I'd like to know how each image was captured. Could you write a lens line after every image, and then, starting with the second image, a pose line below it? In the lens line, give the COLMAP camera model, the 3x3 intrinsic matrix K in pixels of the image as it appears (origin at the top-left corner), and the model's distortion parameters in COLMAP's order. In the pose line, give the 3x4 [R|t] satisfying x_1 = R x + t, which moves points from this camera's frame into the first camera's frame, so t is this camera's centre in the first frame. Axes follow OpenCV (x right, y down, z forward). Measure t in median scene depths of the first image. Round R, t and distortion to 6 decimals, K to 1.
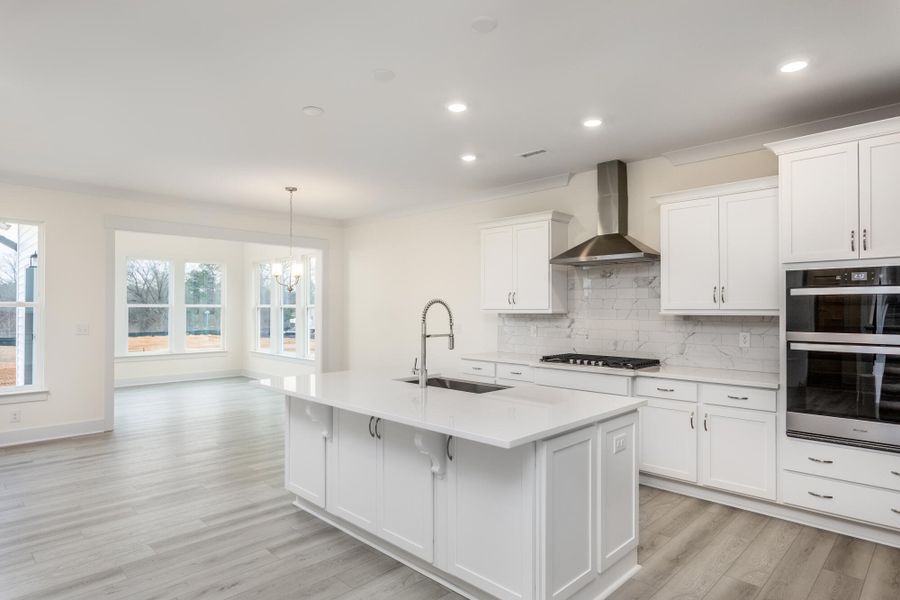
lens RADIAL K [[505.6, 0, 448.4], [0, 505.6, 298.7], [0, 0, 1]] dist [-0.003213, 0.002982]
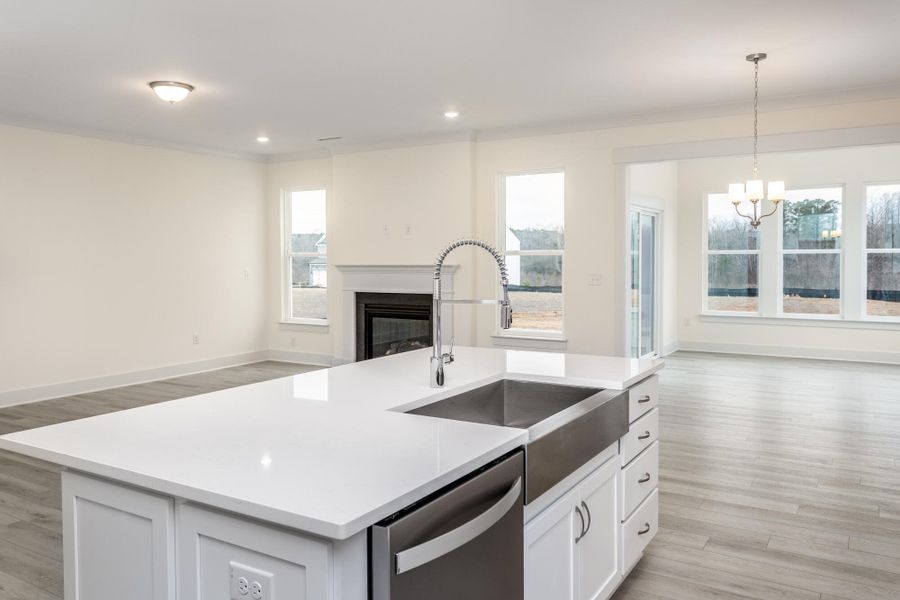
lens RADIAL K [[679.1, 0, 453.6], [0, 679.1, 276.9], [0, 0, 1]] dist [0.015770, -0.001928]
pose [[0.228073, 0.027281, -0.973262, 0.524528], [0.022849, 0.999182, 0.033362, 0.012879], [0.973376, -0.029847, 0.227263, 0.582039]]
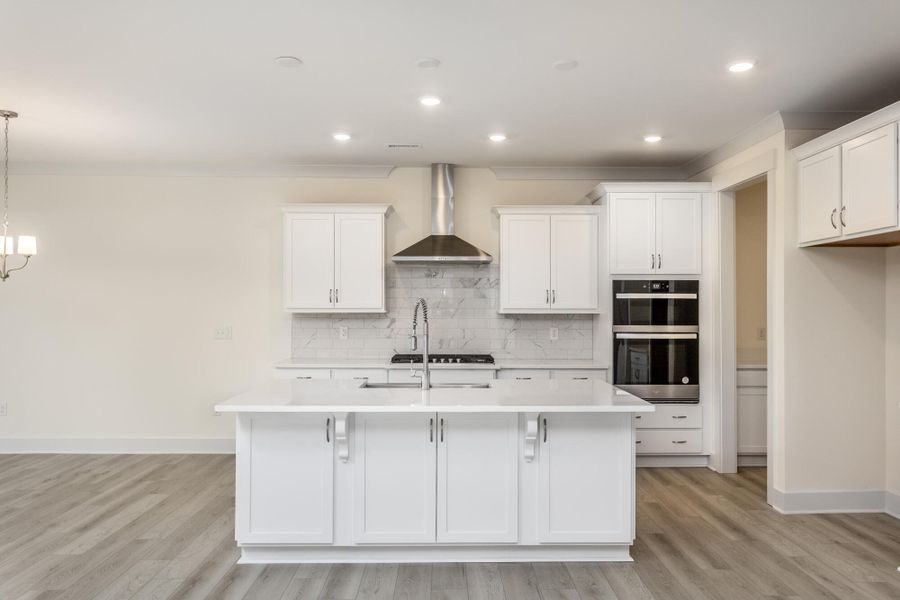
lens RADIAL K [[639.1, 0, 447.1], [0, 639.1, 304.7], [0, 0, 1]] dist [-0.010013, 0.000685]
pose [[0.705022, 0.004377, 0.709172, -0.618475], [-0.015873, 0.999828, 0.009610, 0.000902], [-0.709008, -0.018032, 0.704970, 0.085567]]
